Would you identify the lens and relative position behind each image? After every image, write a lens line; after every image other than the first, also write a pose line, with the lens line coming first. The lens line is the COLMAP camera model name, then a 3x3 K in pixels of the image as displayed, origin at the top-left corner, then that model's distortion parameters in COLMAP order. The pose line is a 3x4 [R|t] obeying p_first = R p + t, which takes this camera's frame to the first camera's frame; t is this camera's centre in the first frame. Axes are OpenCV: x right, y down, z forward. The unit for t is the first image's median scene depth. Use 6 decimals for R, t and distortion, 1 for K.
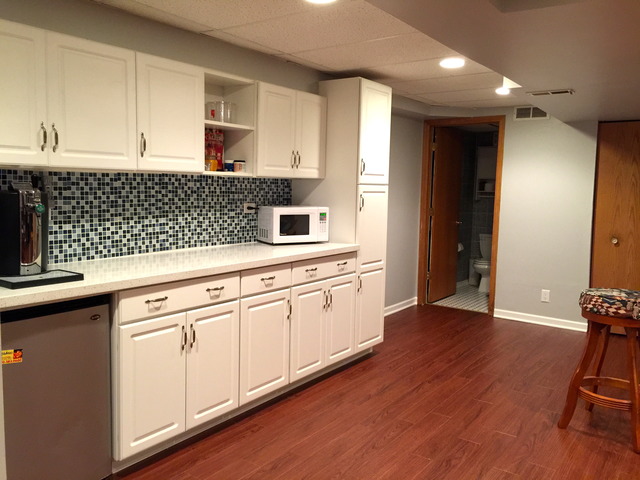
lens RADIAL K [[559.7, 0, 320.3], [0, 559.7, 235.0], [0, 0, 1]] dist [0.055664, -0.062141]
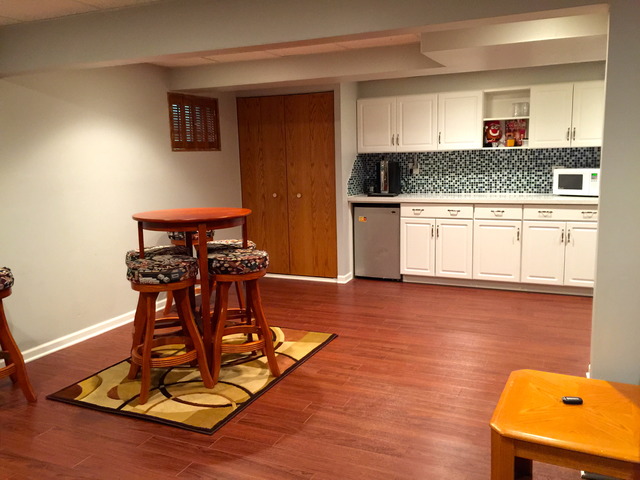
lens RADIAL K [[559.7, 0, 320.5], [0, 559.7, 240.9], [0, 0, 1]] dist [0.055664, -0.062141]
pose [[0.155831, 0.124408, -0.979918, 1.397202], [-0.060733, 0.991367, 0.116203, 0.002476], [0.985915, 0.041405, 0.162041, 0.204174]]
